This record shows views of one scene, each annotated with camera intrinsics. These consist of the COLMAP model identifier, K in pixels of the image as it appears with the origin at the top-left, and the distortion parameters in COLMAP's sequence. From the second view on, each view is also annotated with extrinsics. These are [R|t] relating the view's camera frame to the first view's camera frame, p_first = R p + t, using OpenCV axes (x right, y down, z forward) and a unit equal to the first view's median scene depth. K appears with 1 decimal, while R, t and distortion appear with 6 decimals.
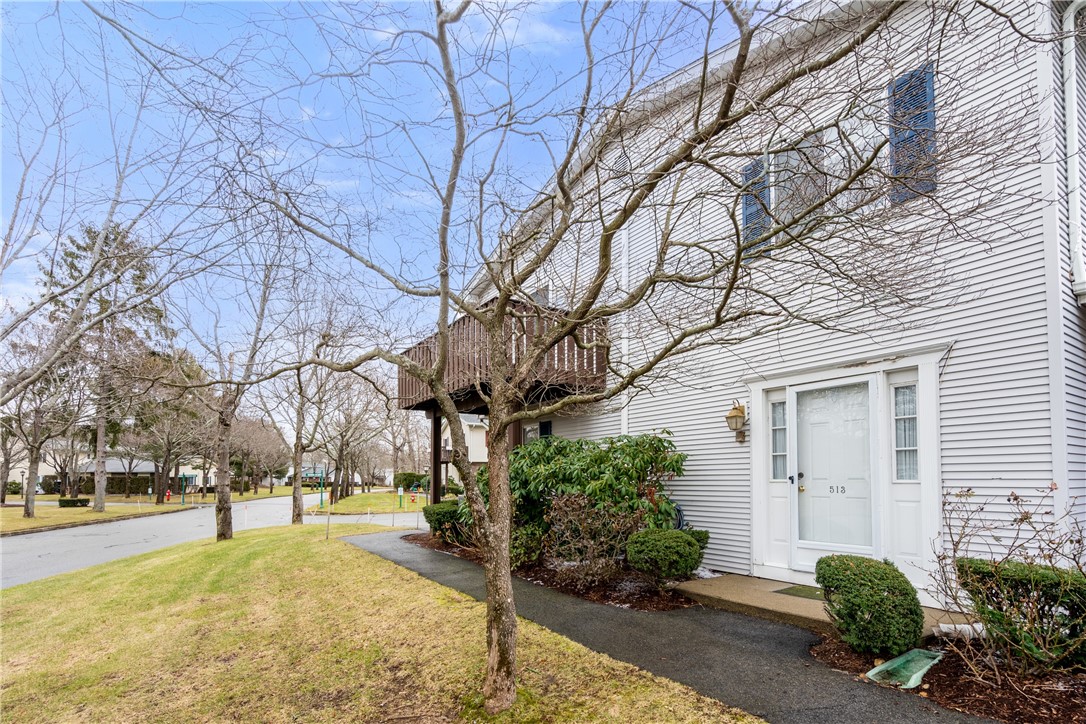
lens RADIAL K [[492.9, 0, 545.7], [0, 492.9, 364.2], [0, 0, 1]] dist [-0.004736, 0.001552]
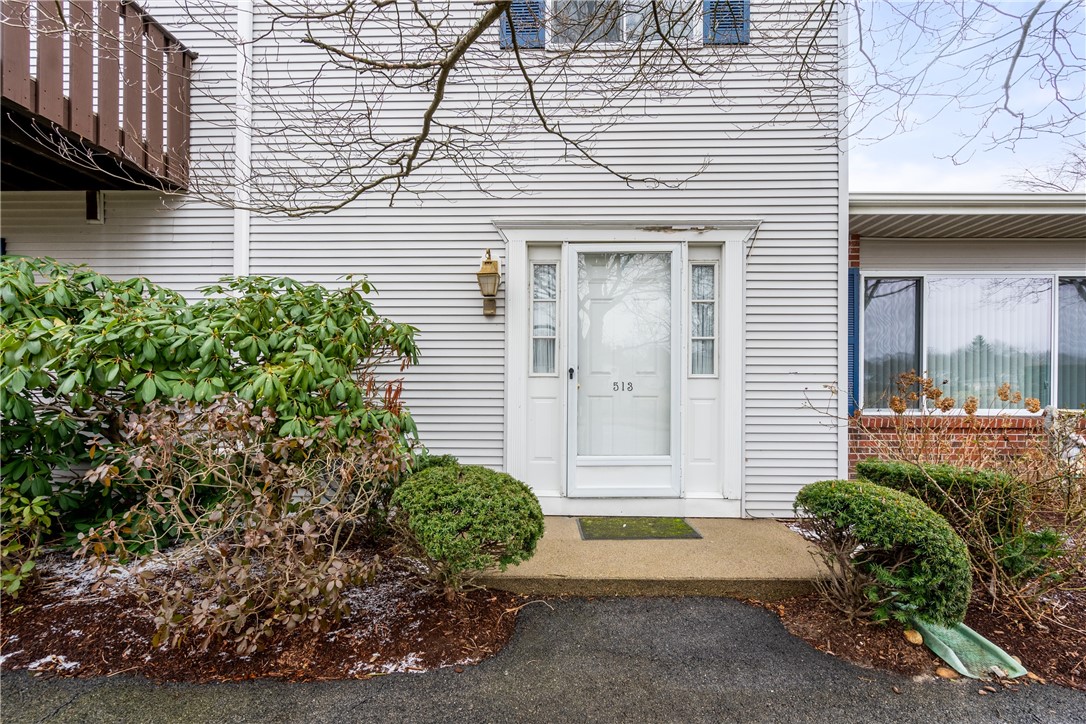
lens RADIAL K [[492.9, 0, 541.7], [0, 492.9, 372.0], [0, 0, 1]] dist [-0.004736, 0.001552]
pose [[0.600607, 0.020526, 0.799281, -0.087412], [-0.186474, 0.975698, 0.115066, 0.160139], [-0.777495, -0.218155, 0.589839, 0.617975]]
